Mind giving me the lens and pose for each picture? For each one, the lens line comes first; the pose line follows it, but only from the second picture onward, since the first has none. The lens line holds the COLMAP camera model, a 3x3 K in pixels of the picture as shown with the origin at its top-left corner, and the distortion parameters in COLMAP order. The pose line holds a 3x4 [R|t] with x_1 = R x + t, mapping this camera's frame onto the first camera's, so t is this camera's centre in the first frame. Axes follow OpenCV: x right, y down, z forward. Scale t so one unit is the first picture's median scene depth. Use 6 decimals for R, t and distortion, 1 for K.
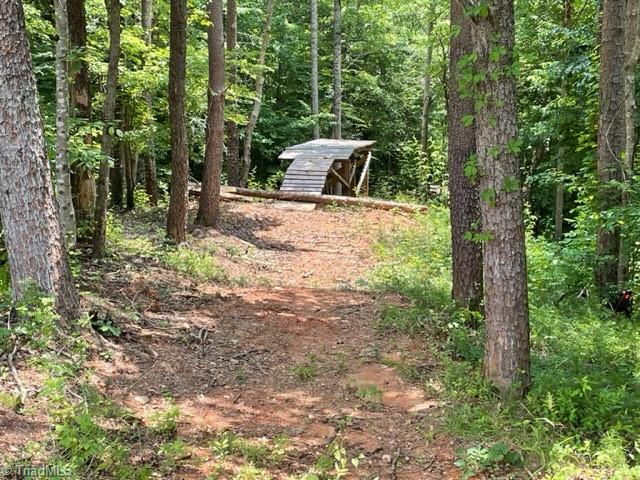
lens RADIAL K [[1007.3, 0, 320.1], [0, 1007.3, 240.0], [0, 0, 1]] dist [-0.025288, 0.000000]
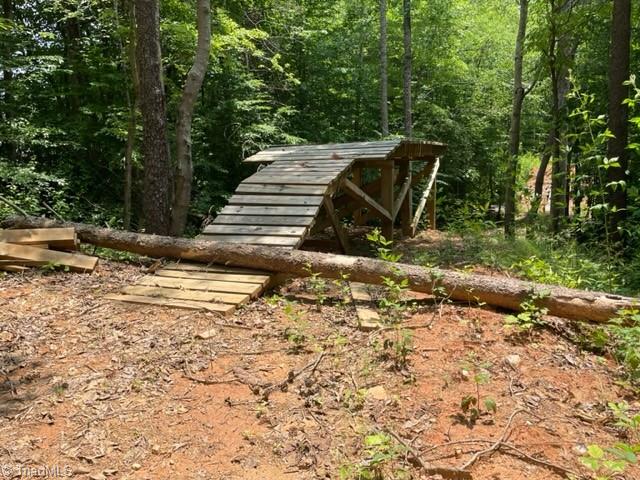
lens RADIAL K [[558.2, 0, 319.5], [0, 558.2, 240.2], [0, 0, 1]] dist [0.013575, 0.001964]
pose [[0.985930, -0.002341, -0.167141, 0.041387], [0.002970, 0.999989, 0.003517, -0.045671], [0.167131, -0.003964, 0.985927, 0.766284]]
